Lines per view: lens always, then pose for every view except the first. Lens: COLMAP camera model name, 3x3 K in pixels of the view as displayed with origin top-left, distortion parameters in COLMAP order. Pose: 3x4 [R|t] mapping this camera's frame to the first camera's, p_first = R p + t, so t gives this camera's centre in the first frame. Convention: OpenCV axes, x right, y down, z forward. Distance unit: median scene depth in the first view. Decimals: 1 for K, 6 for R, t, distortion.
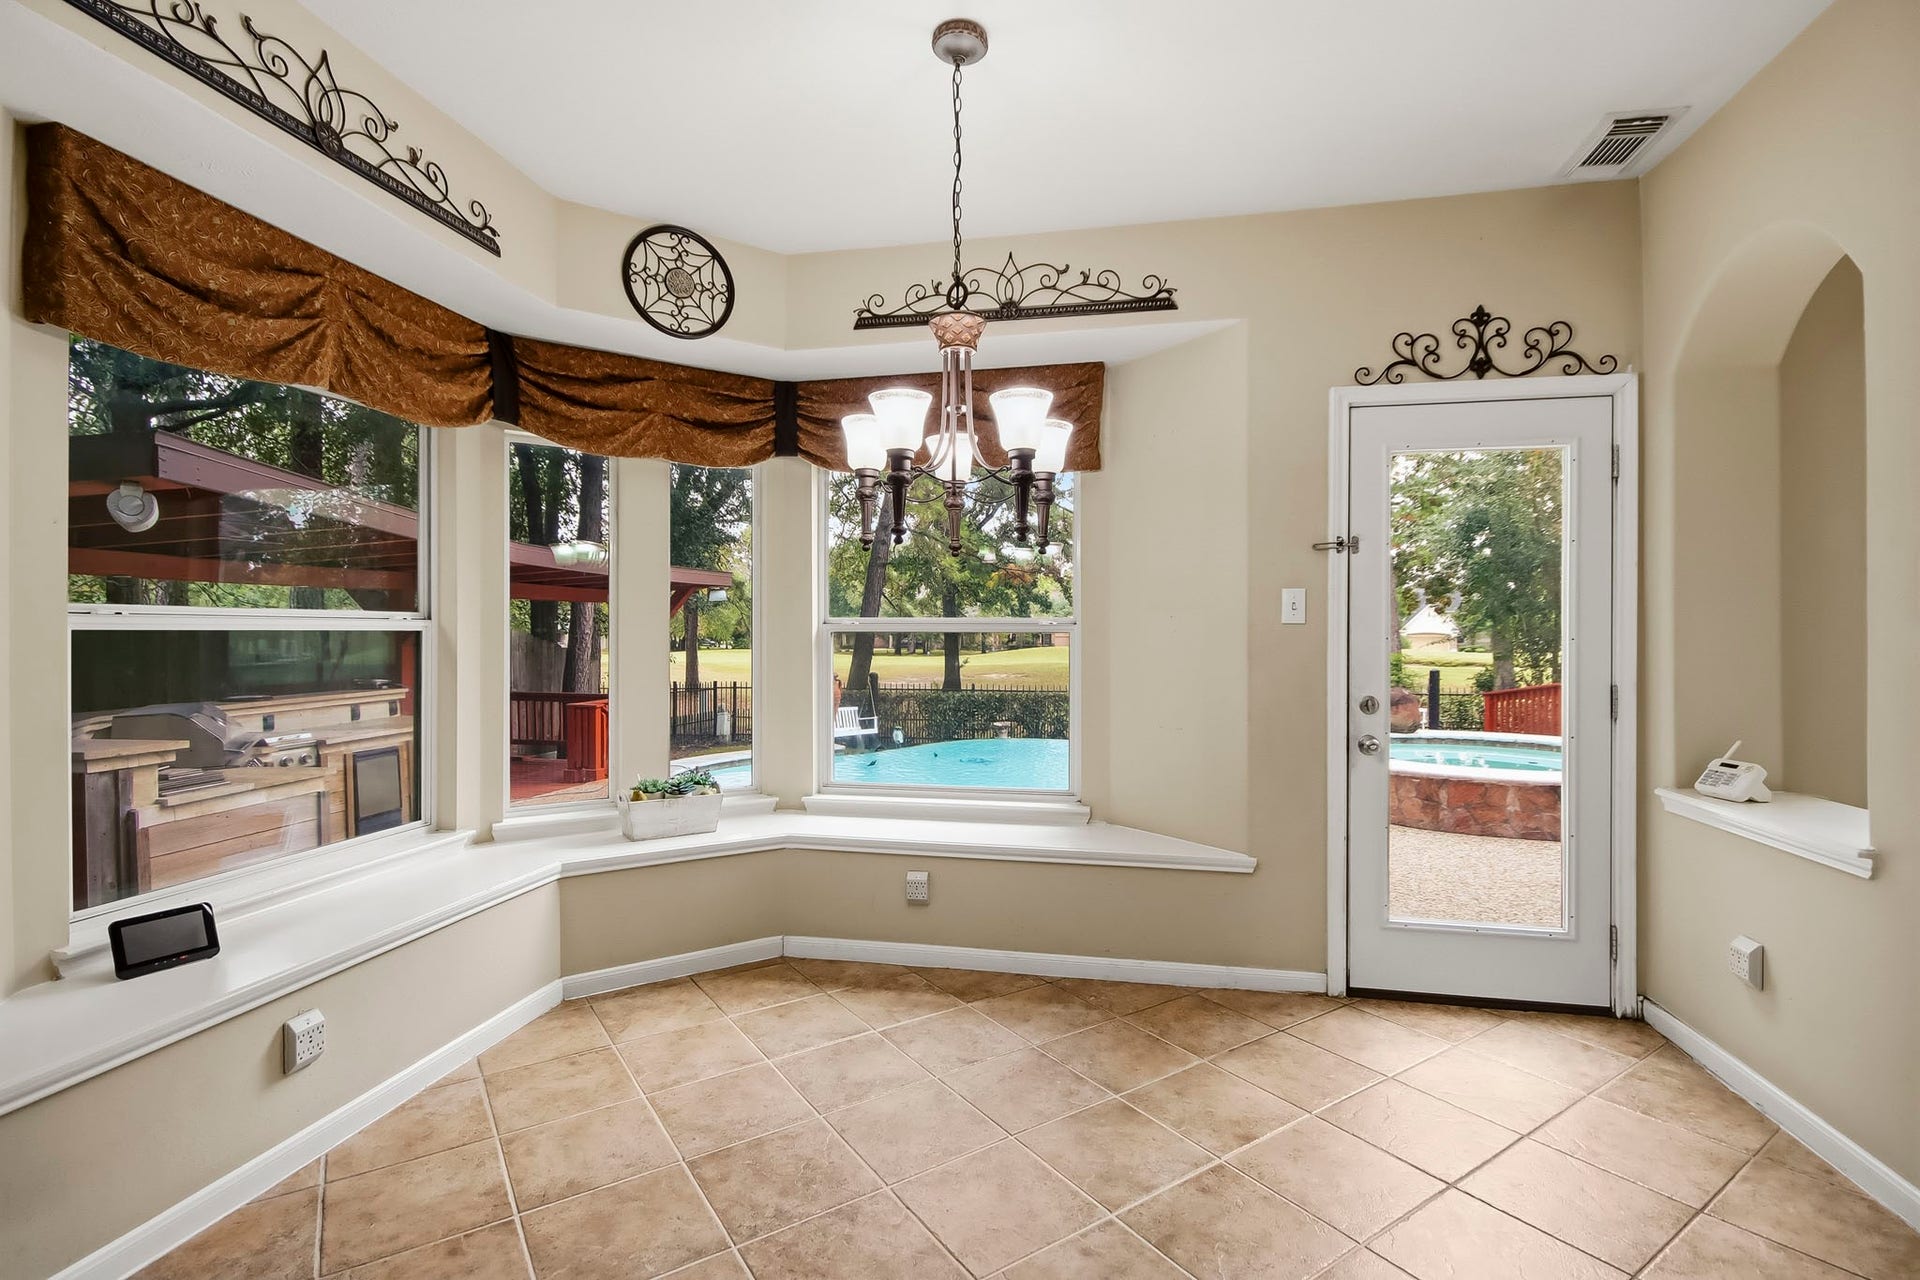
lens RADIAL K [[890.2, 0, 962.7], [0, 890.2, 641.2], [0, 0, 1]] dist [-0.009515, -0.005177]
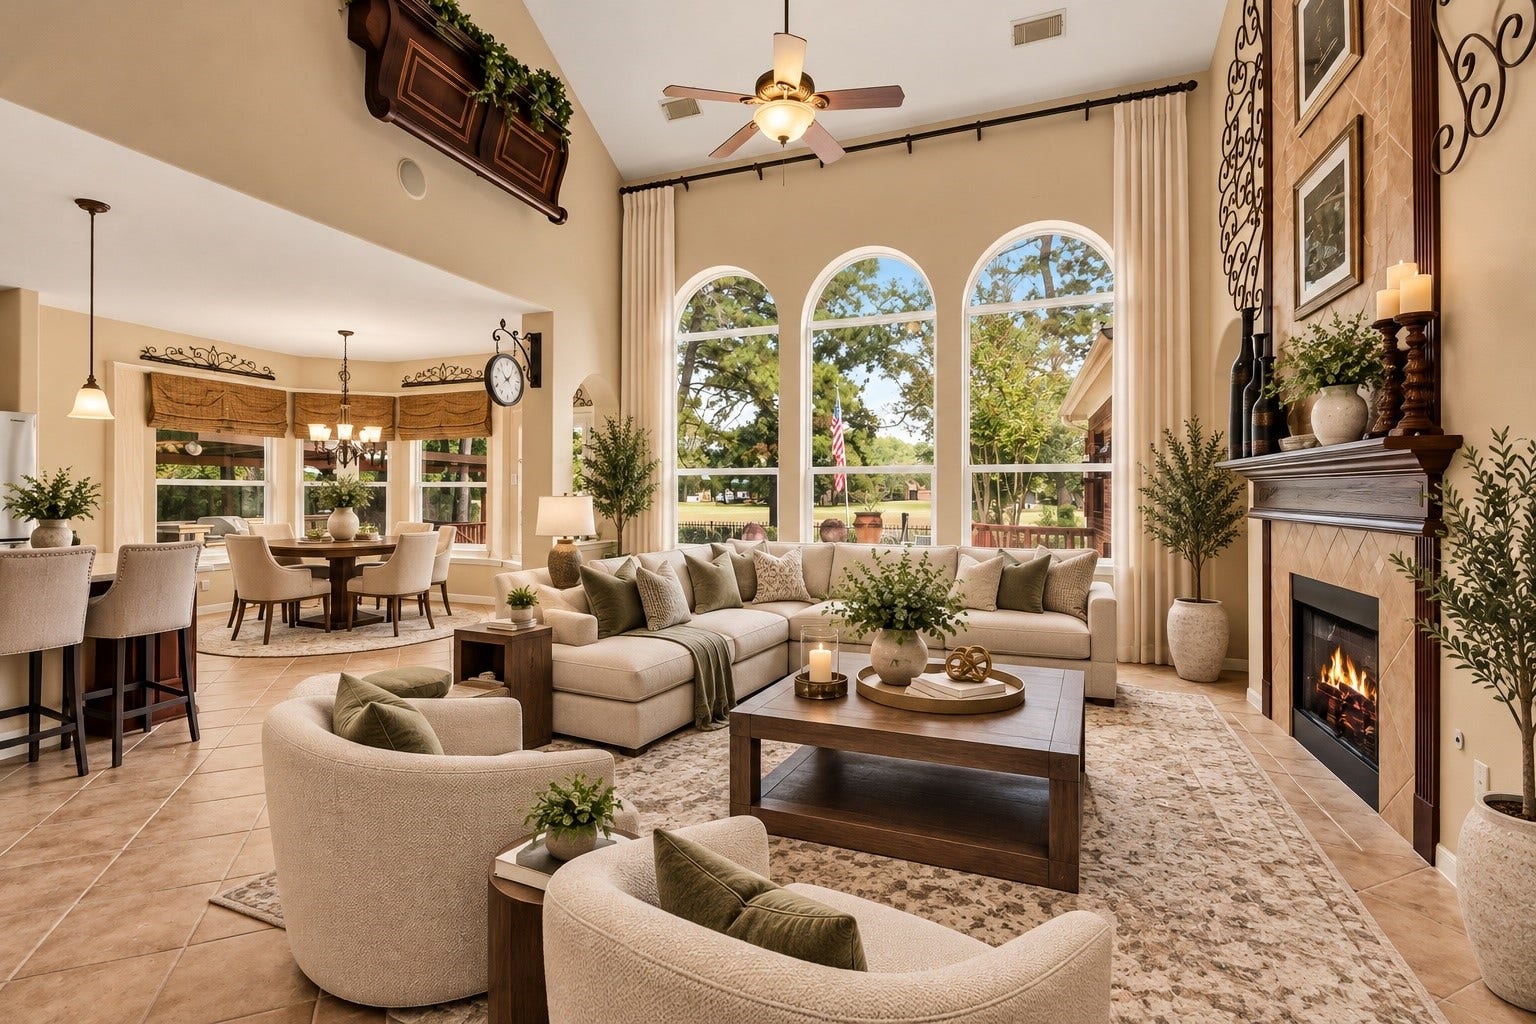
lens RADIAL K [[683.7, 0, 762.1], [0, 683.7, 494.0], [0, 0, 1]] dist [0.001829, -0.000128]
pose [[0.988472, 0.004450, -0.151337, 1.662911], [-0.005087, 0.999980, -0.003822, 0.016534], [0.151317, 0.004547, 0.988475, -1.282892]]
